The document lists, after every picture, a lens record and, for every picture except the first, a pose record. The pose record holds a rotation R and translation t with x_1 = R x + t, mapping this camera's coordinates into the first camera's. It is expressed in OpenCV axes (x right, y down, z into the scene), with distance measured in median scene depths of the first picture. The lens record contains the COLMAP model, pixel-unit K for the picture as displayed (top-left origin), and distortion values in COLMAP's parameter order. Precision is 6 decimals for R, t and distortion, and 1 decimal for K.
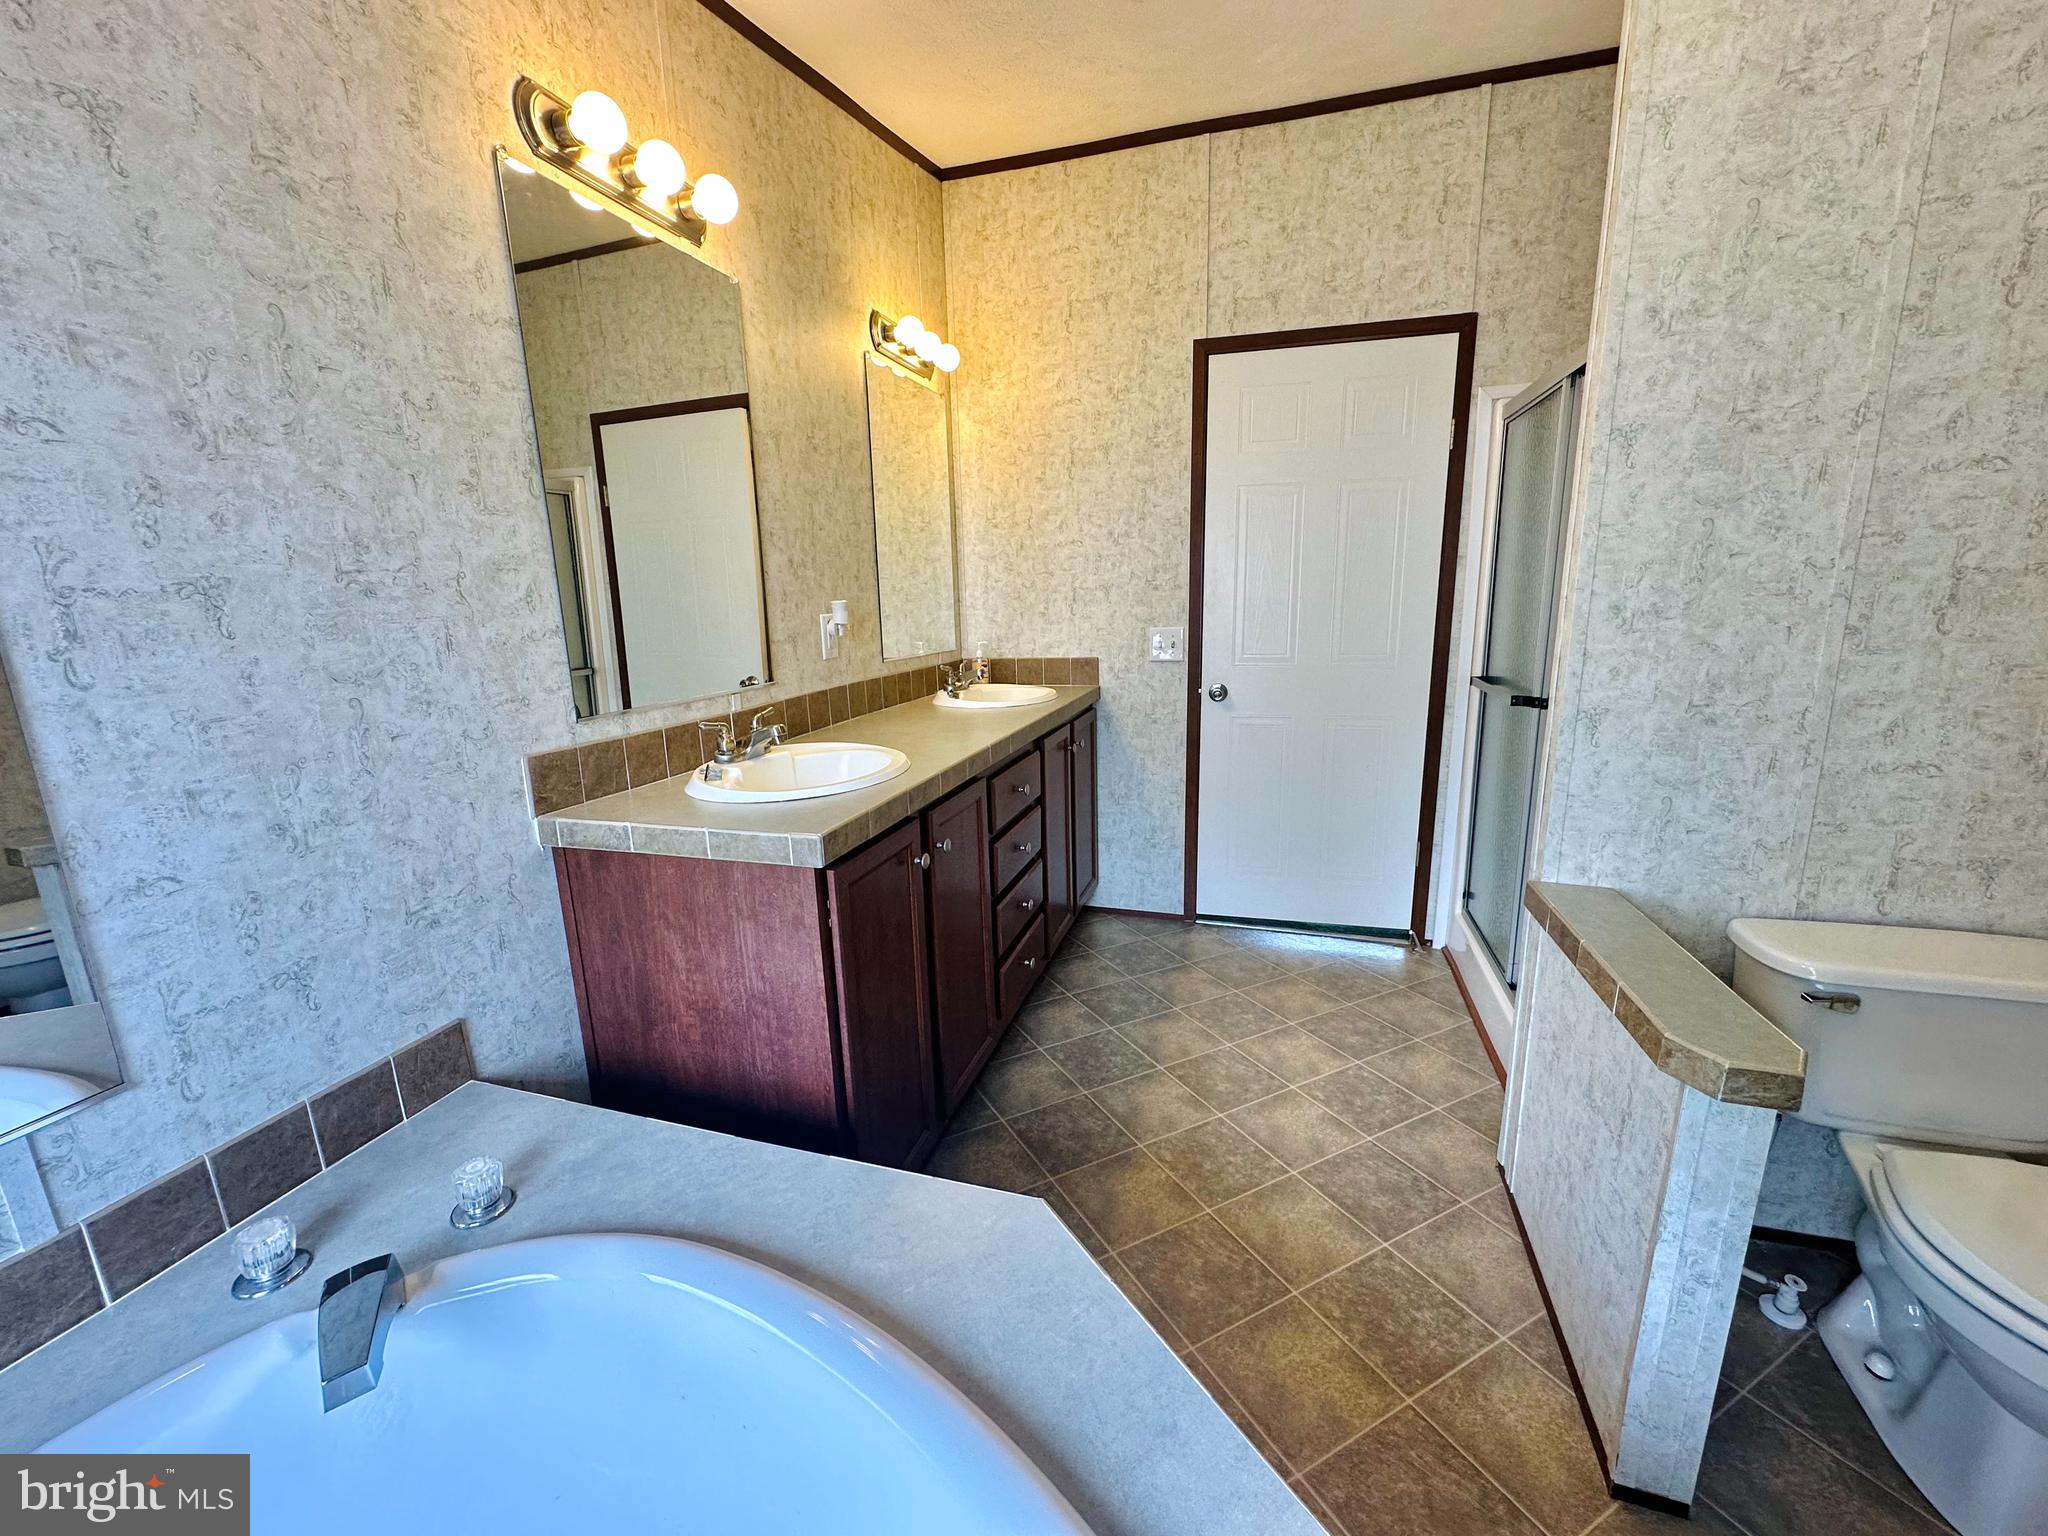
lens RADIAL K [[815.2, 0, 1024.0], [0, 815.2, 768.0], [0, 0, 1]] dist [-0.001511, 0.000342]
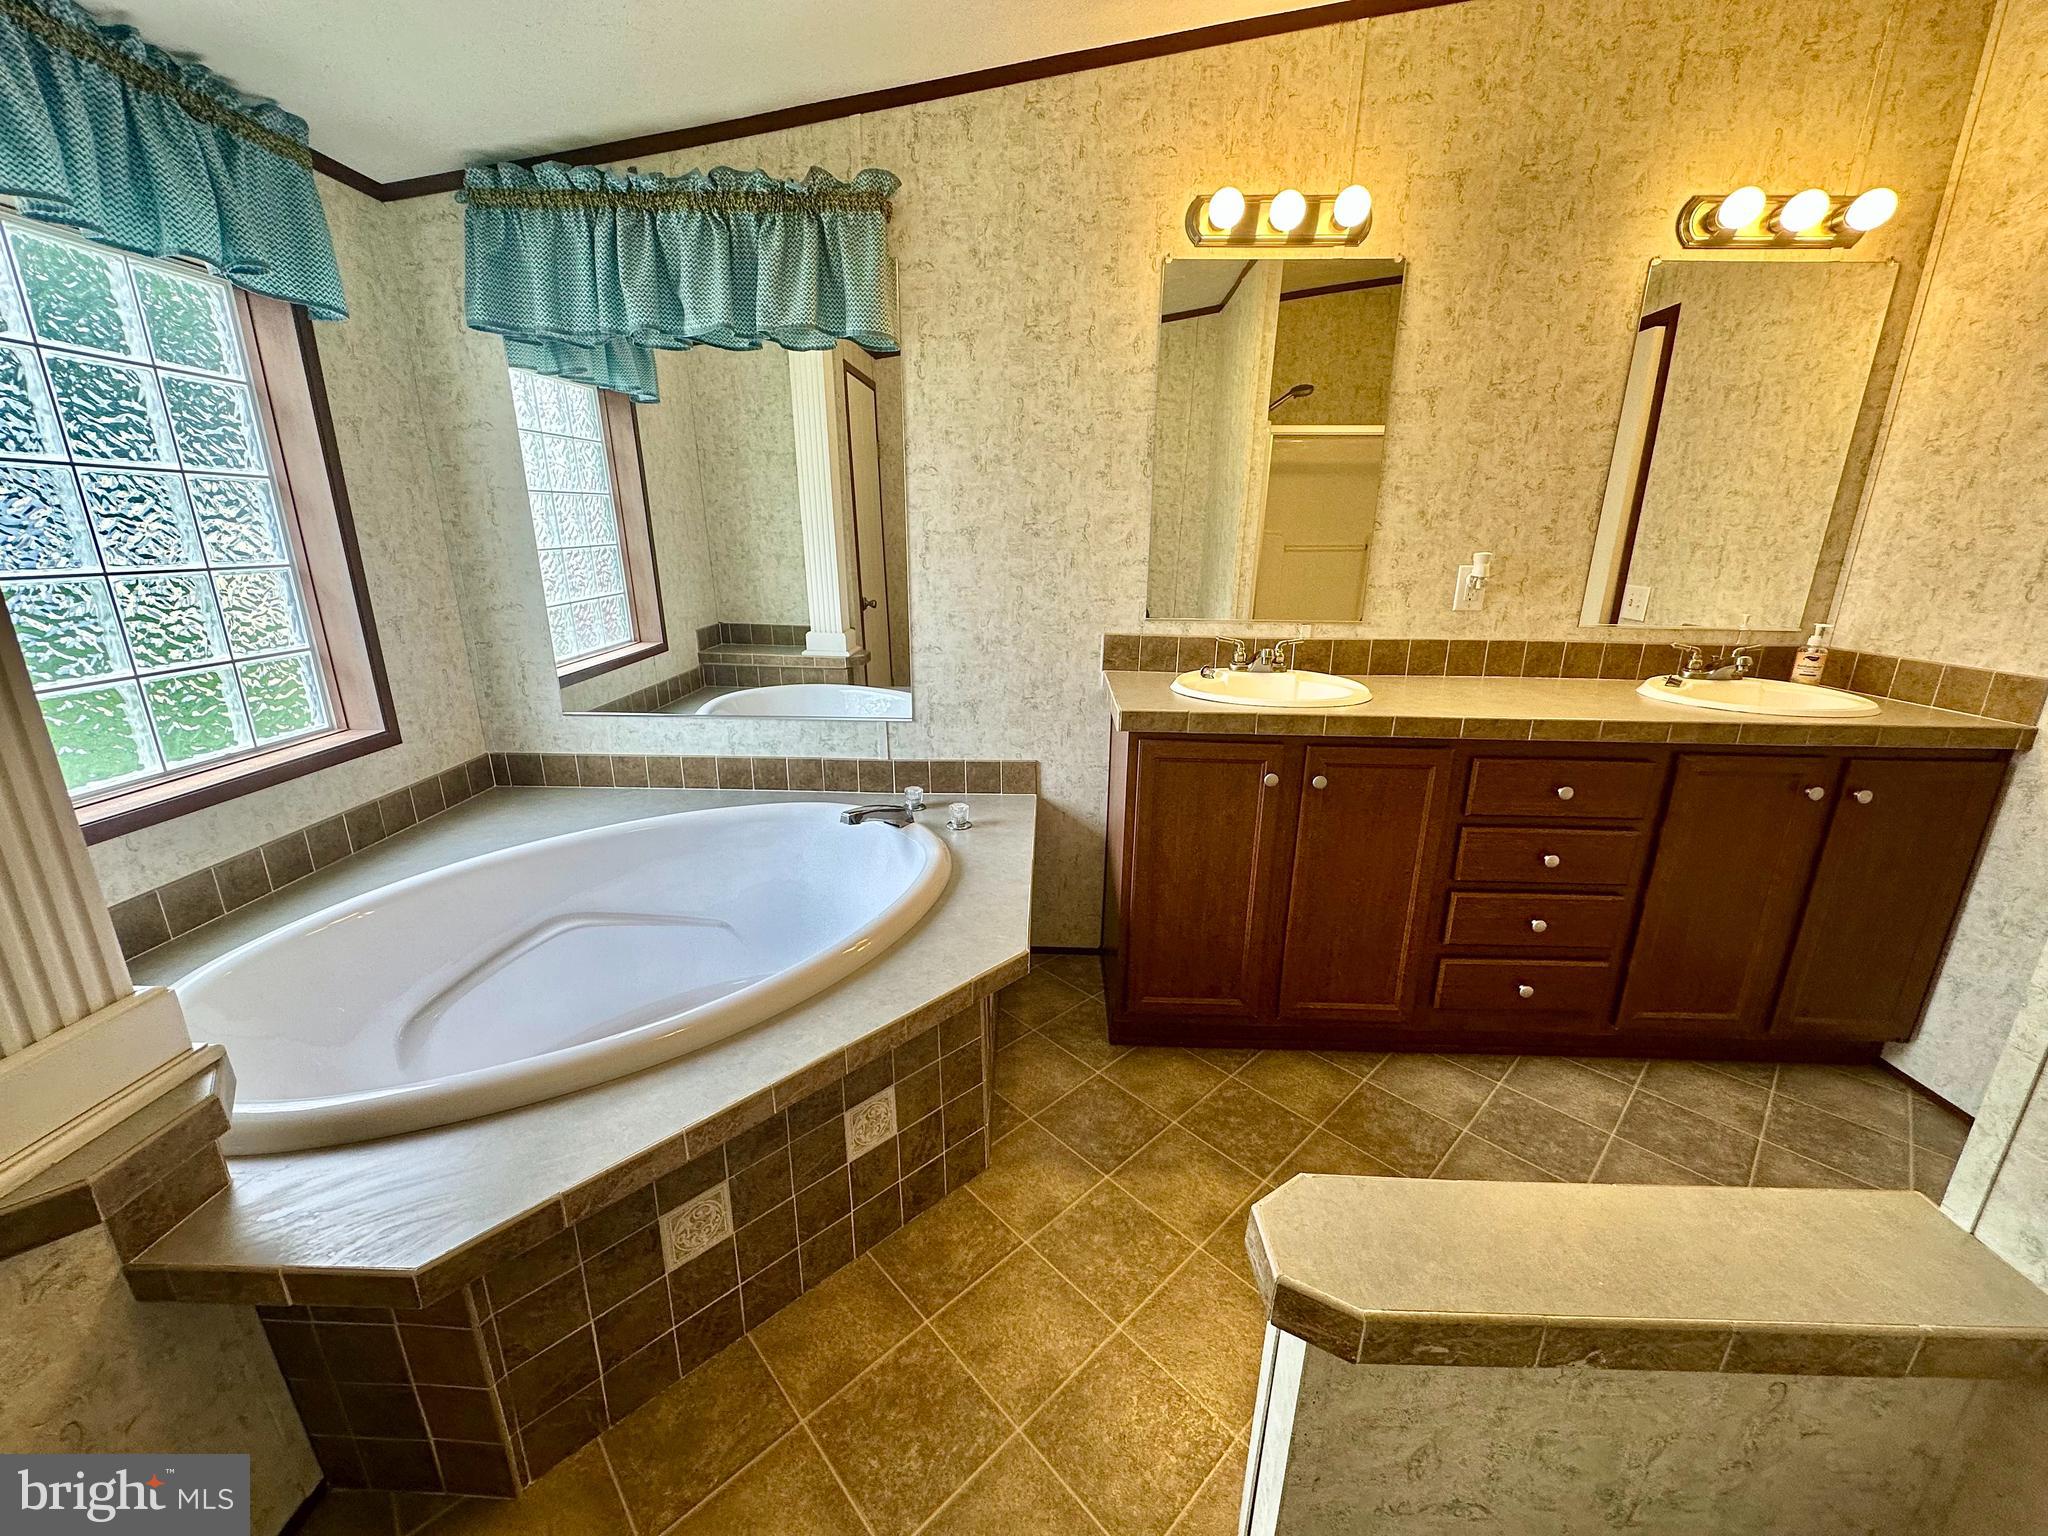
lens RADIAL K [[815.2, 0, 1024.0], [0, 815.2, 768.0], [0, 0, 1]] dist [-0.001511, 0.000342]
pose [[0.272981, 0.298689, -0.914476, 0.973020], [-0.221593, 0.944541, 0.242361, -0.123333], [0.936151, 0.136482, 0.324029, 0.324373]]
